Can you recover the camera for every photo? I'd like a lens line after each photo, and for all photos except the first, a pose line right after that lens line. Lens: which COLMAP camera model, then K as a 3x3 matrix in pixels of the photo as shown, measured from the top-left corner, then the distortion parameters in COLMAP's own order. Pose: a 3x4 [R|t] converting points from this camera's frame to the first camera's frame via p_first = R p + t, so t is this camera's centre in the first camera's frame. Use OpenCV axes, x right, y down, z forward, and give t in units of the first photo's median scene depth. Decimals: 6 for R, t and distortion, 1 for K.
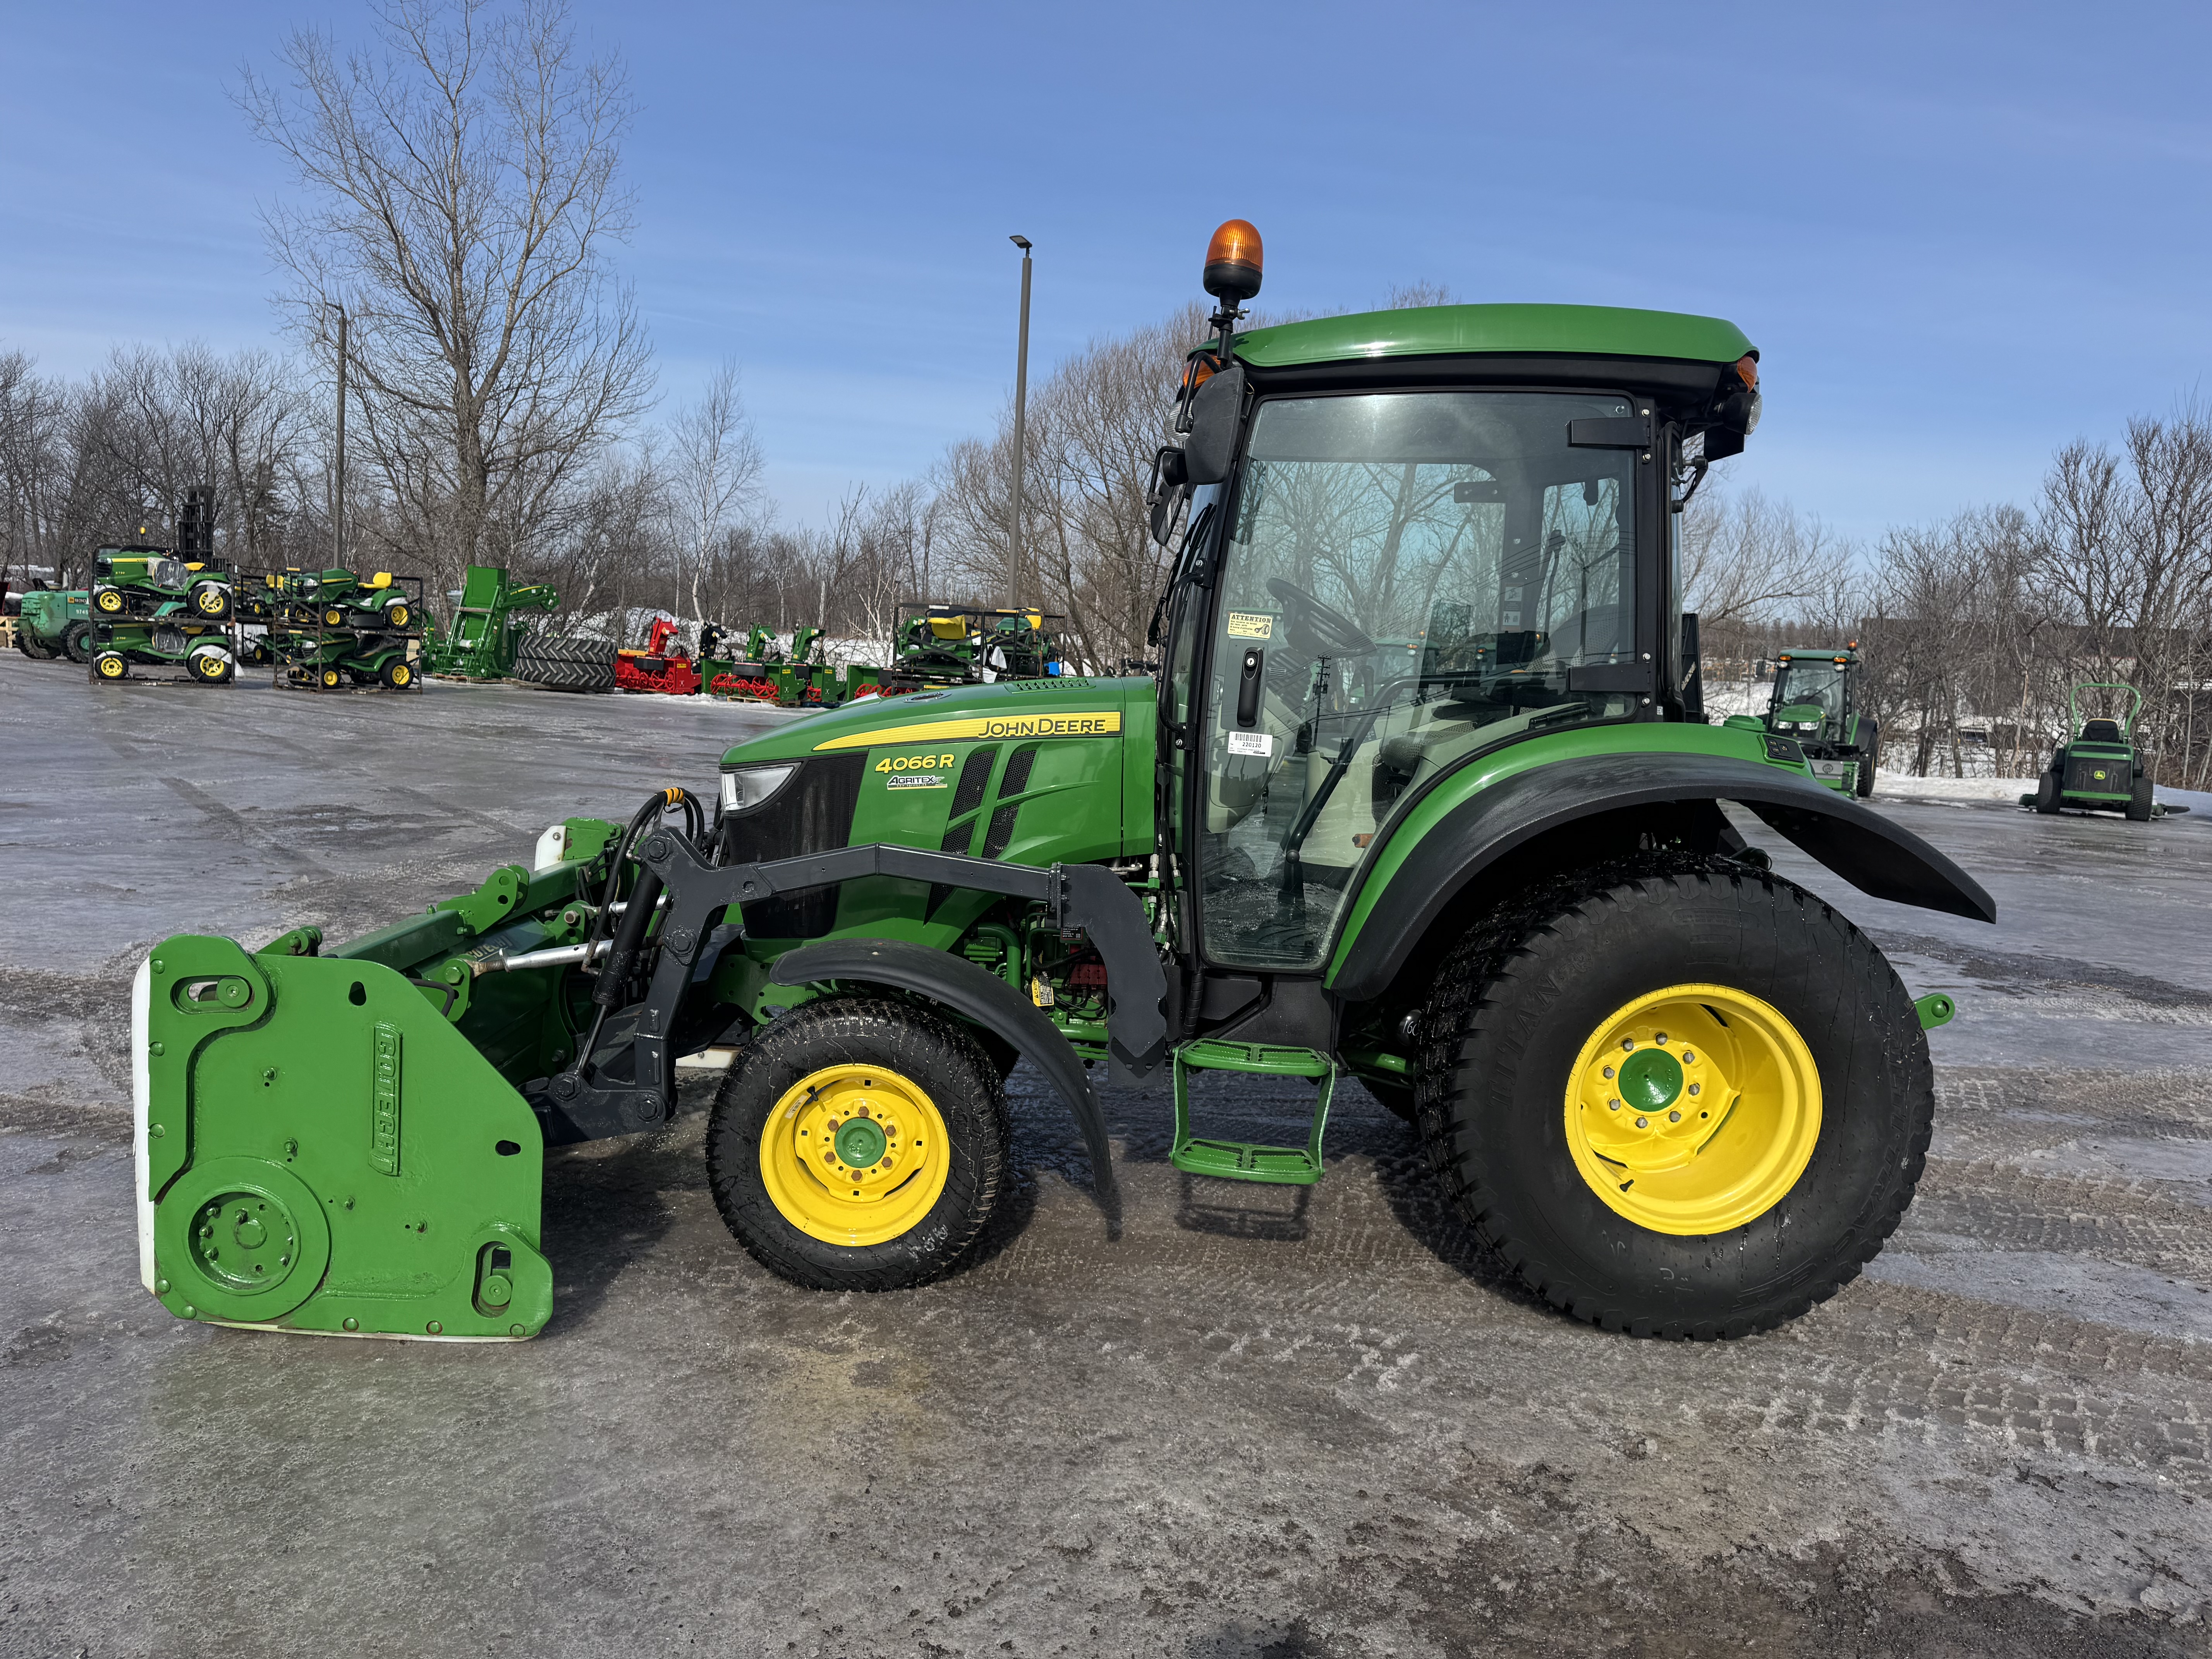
lens RADIAL K [[1557.1, 0, 1108.4], [0, 1557.1, 829.4], [0, 0, 1]] dist [0.047138, -0.051033]
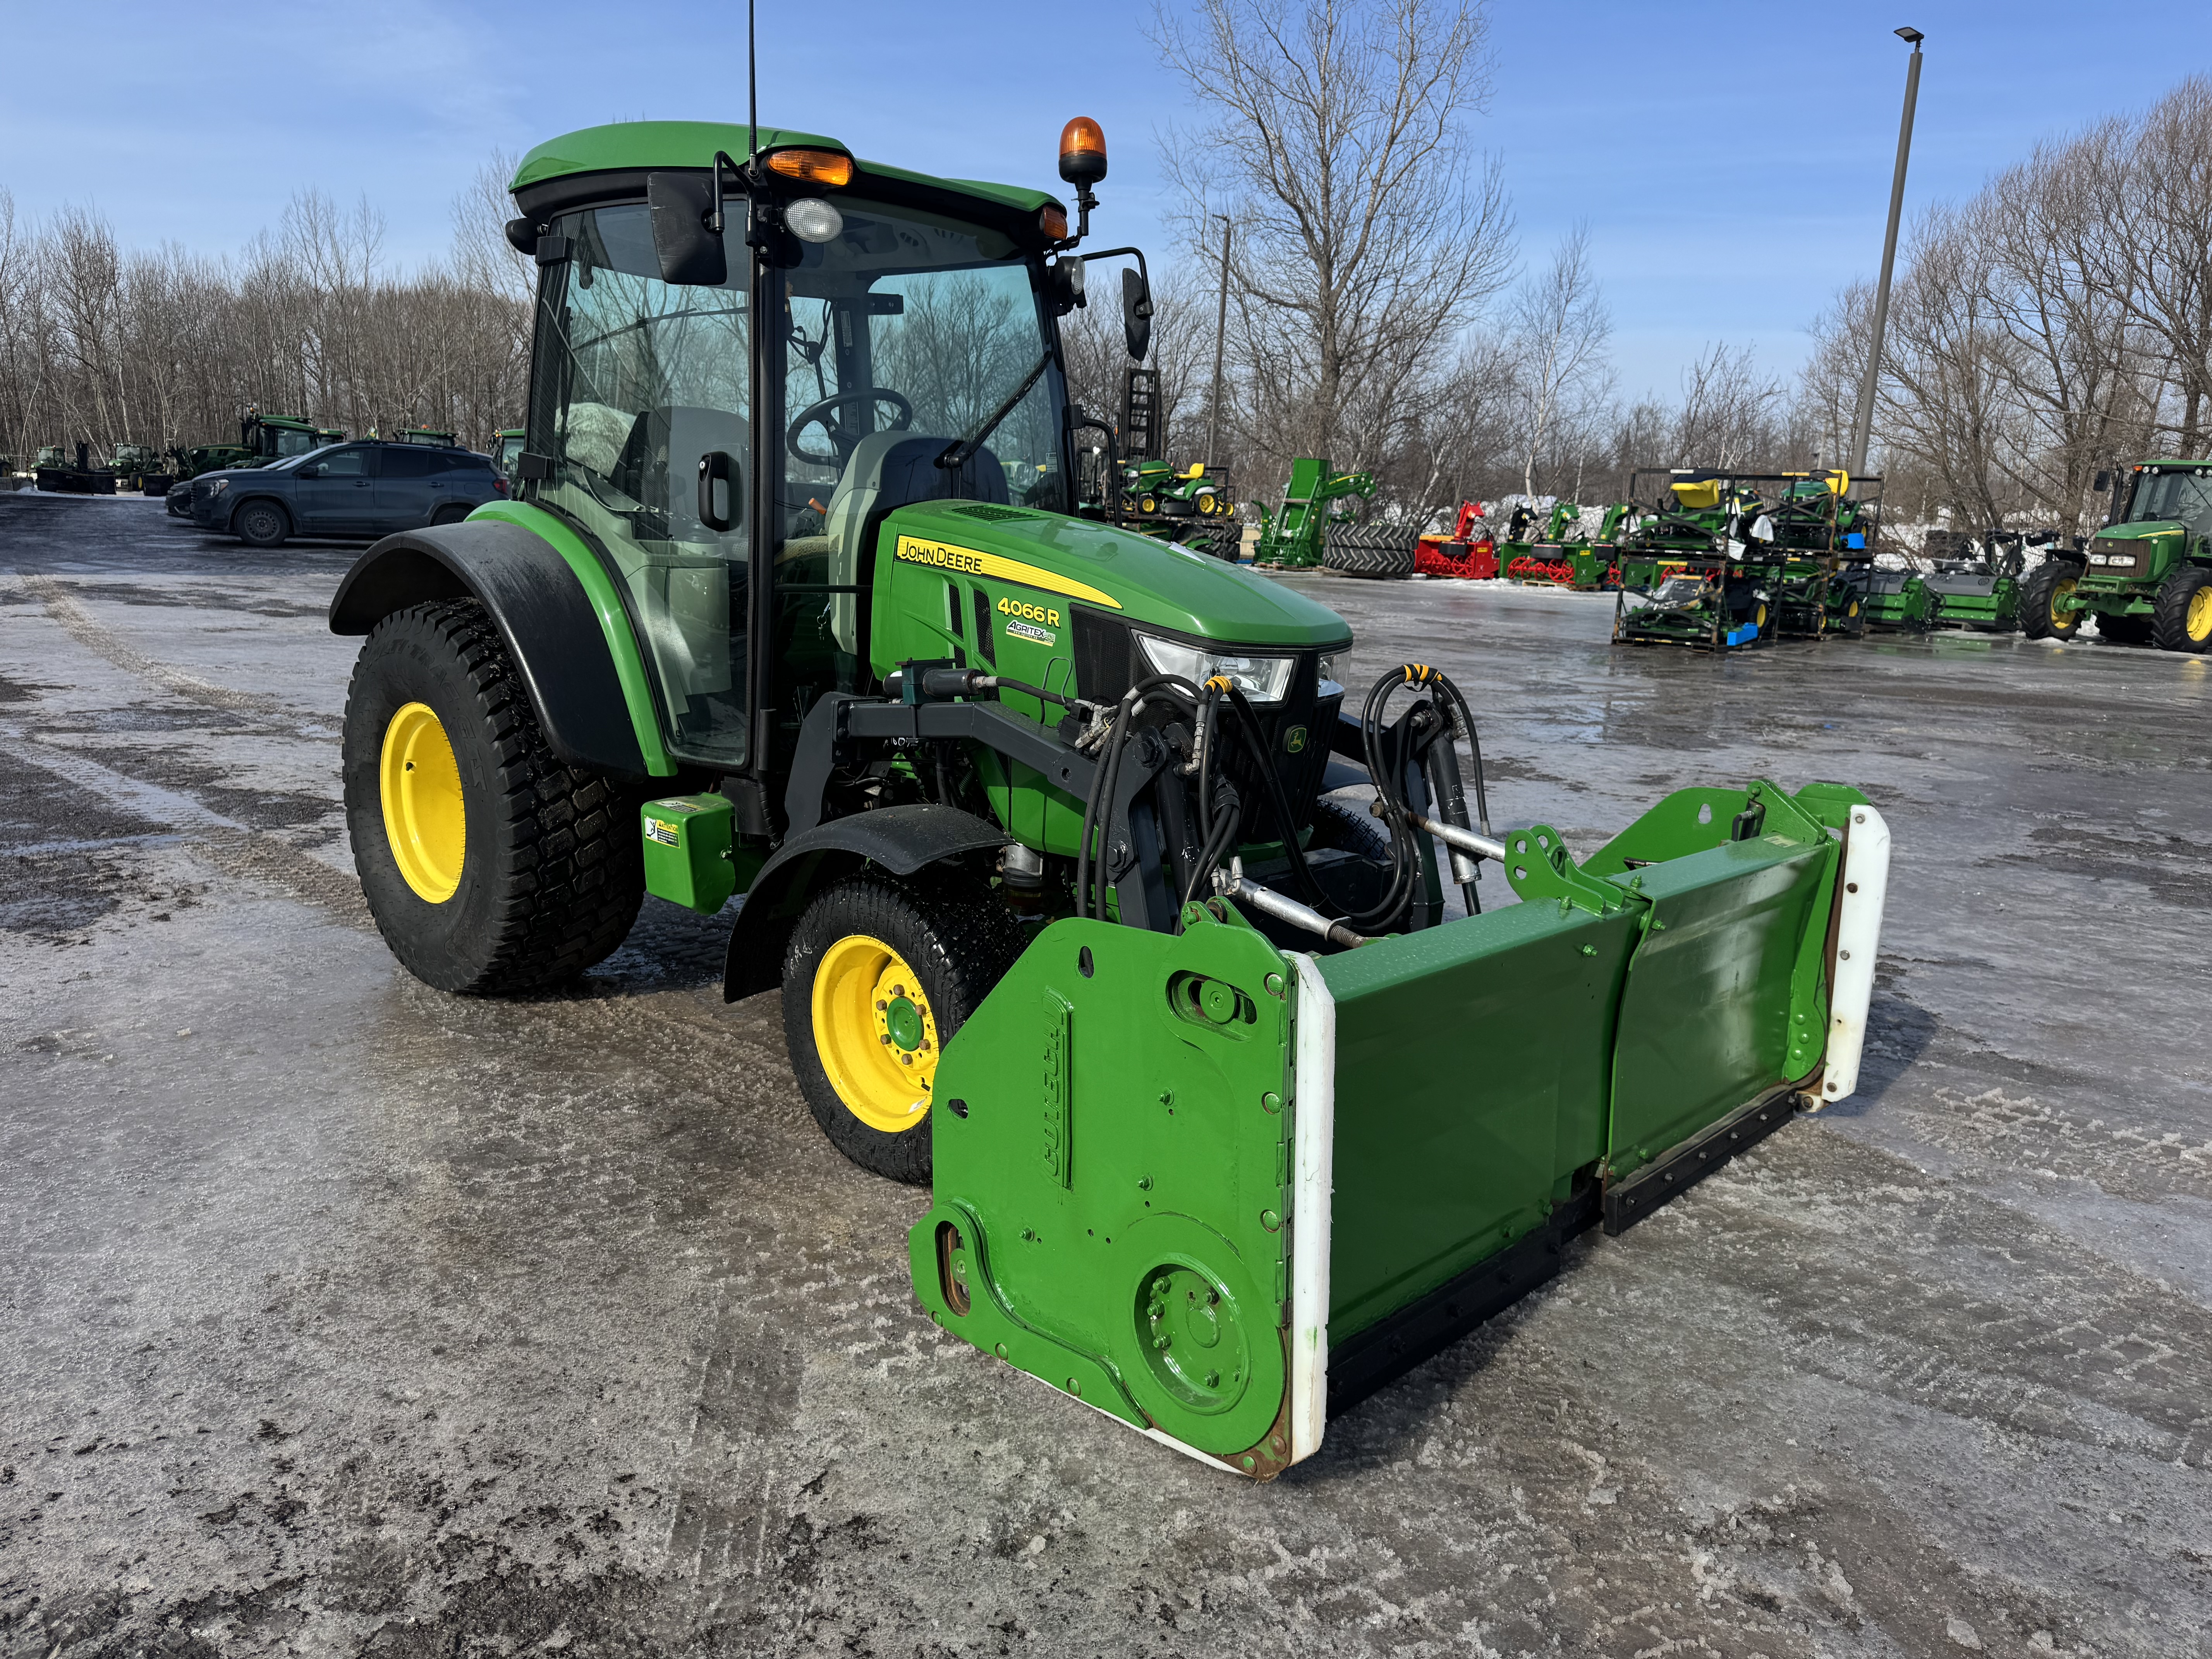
lens RADIAL K [[1557.1, 0, 1098.3], [0, 1557.1, 836.2], [0, 0, 1]] dist [0.047138, -0.051033]
pose [[0.842277, 0.087222, -0.531941, 0.090884], [-0.048341, 0.995068, 0.086617, 0.001153], [0.536872, -0.047241, 0.842340, 0.054207]]
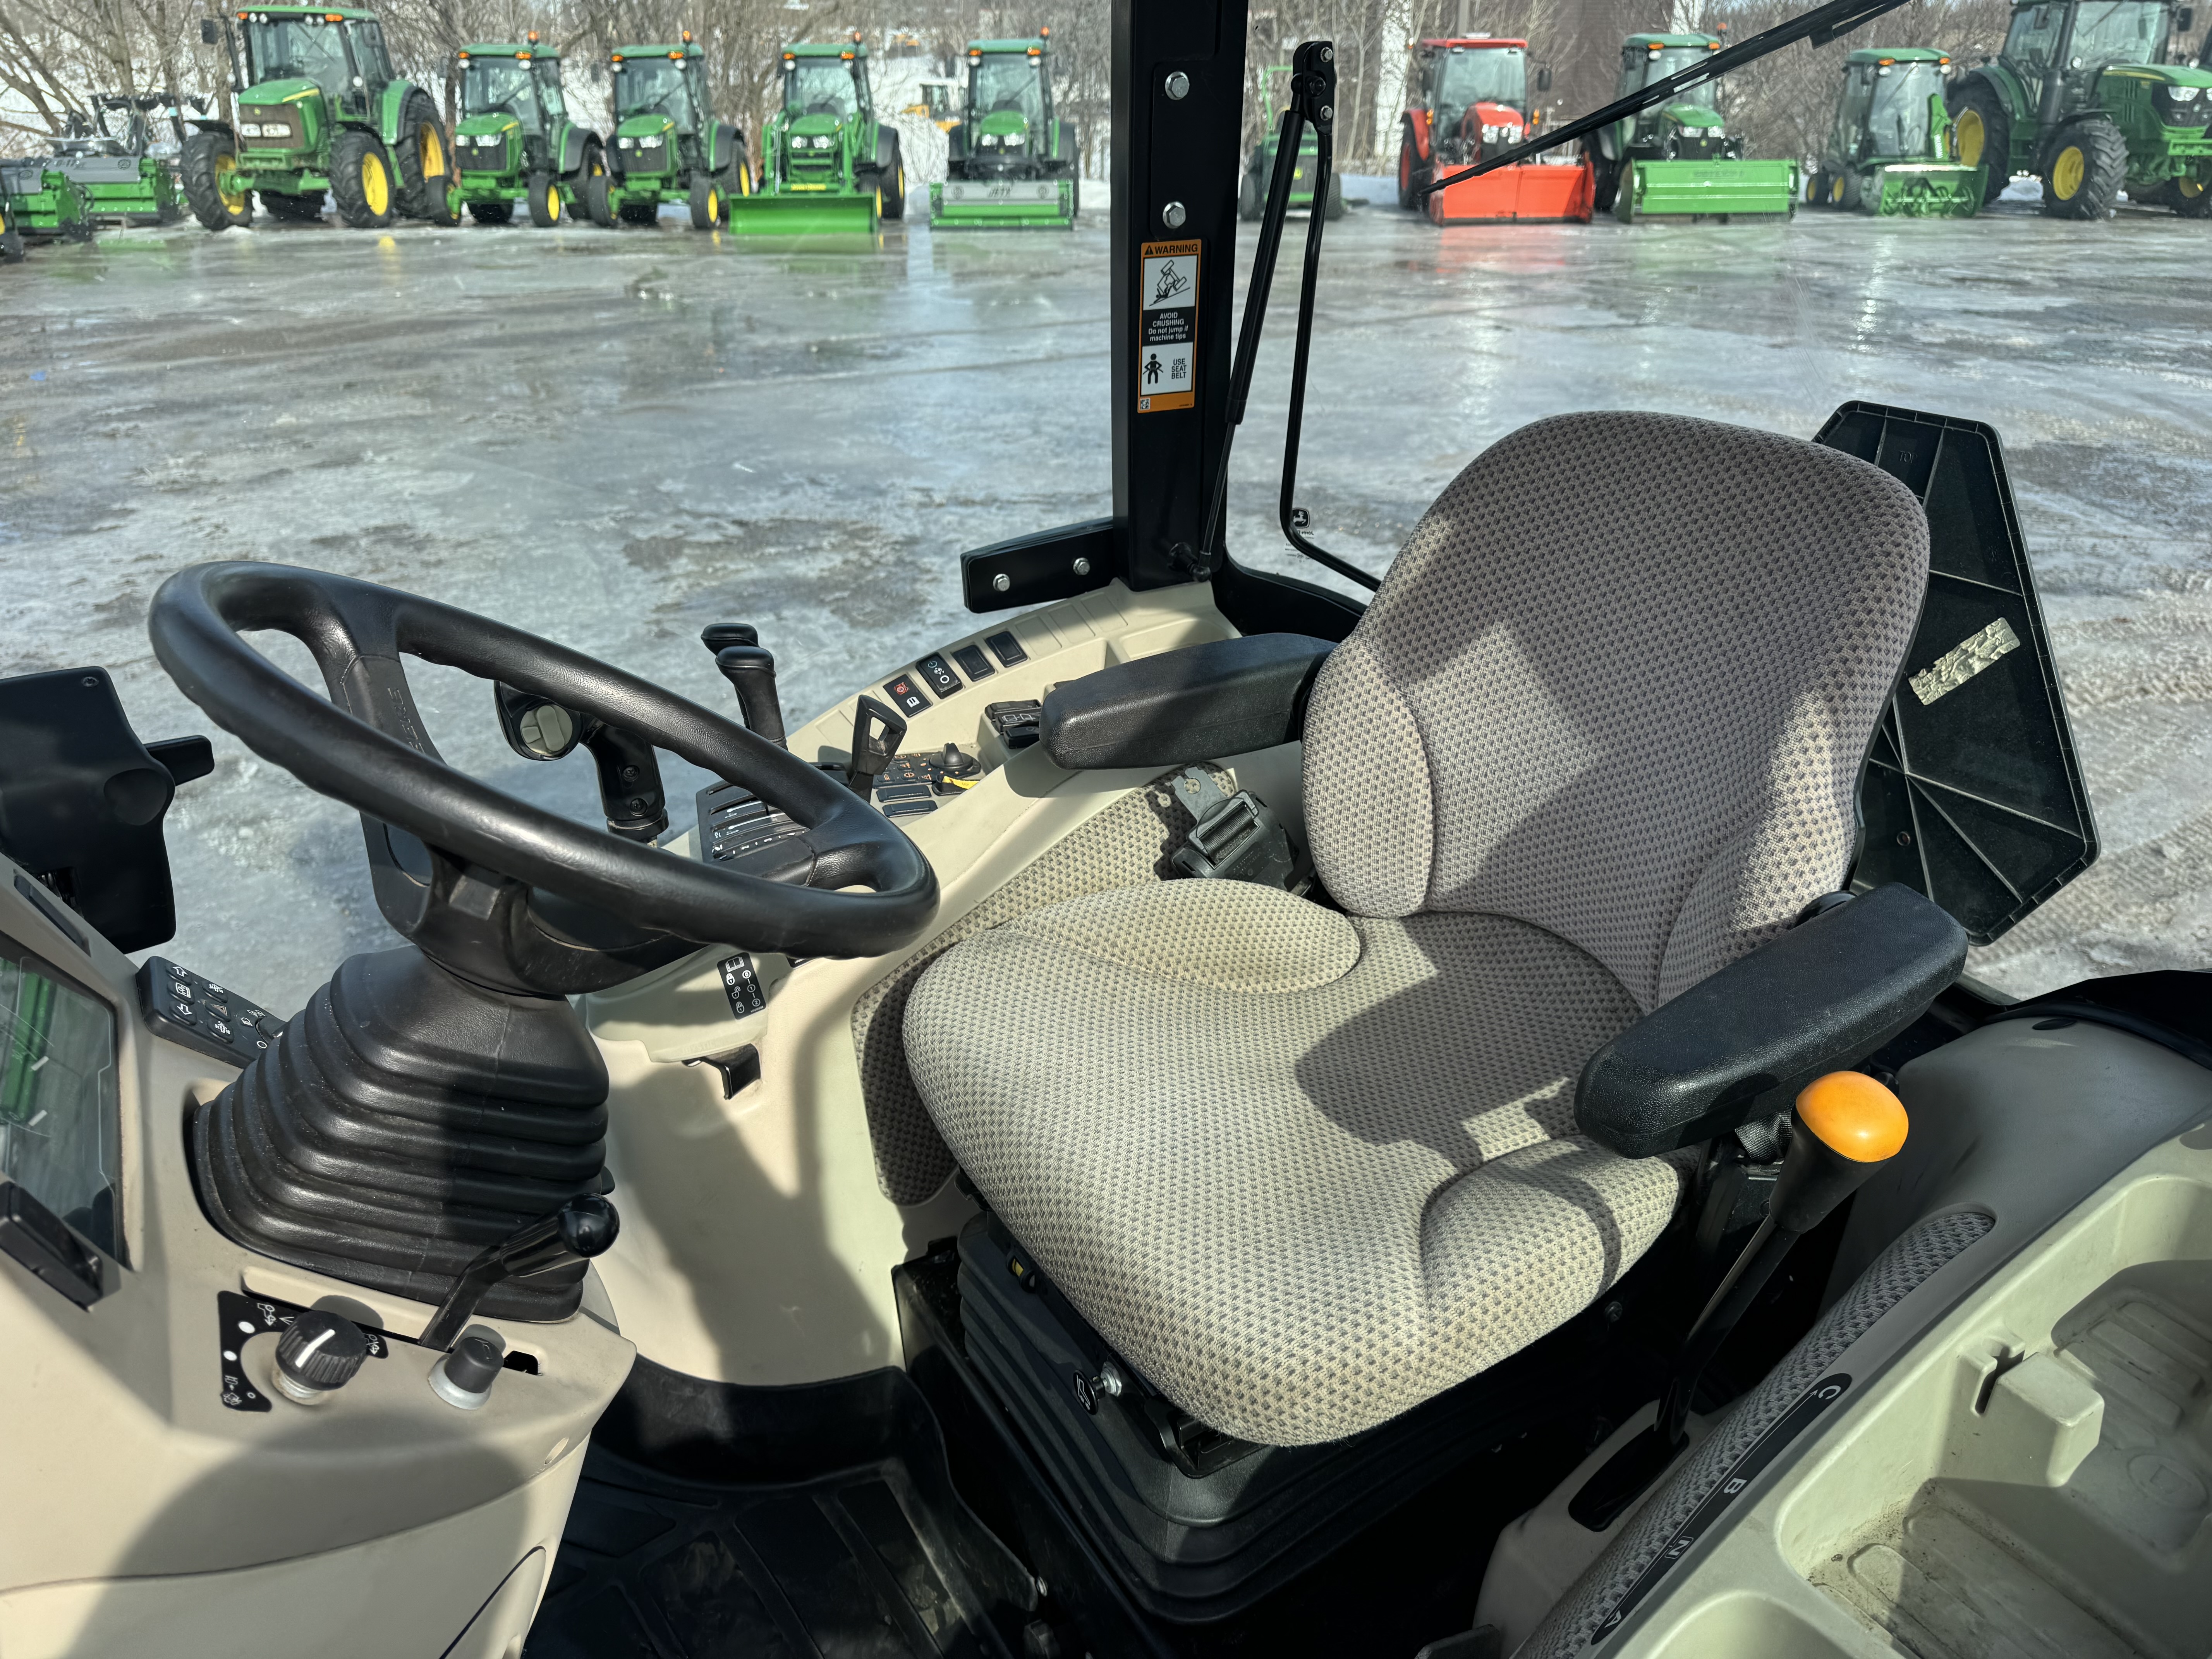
lens RADIAL K [[1557.1, 0, 1128.2], [0, 1557.1, 831.4], [0, 0, 1]] dist [0.047138, -0.051033]
pose [[0.860865, -0.271611, 0.430278, 0.020489], [0.103078, 0.921173, 0.375254, -0.032455], [-0.498284, -0.278691, 0.821002, 0.145769]]
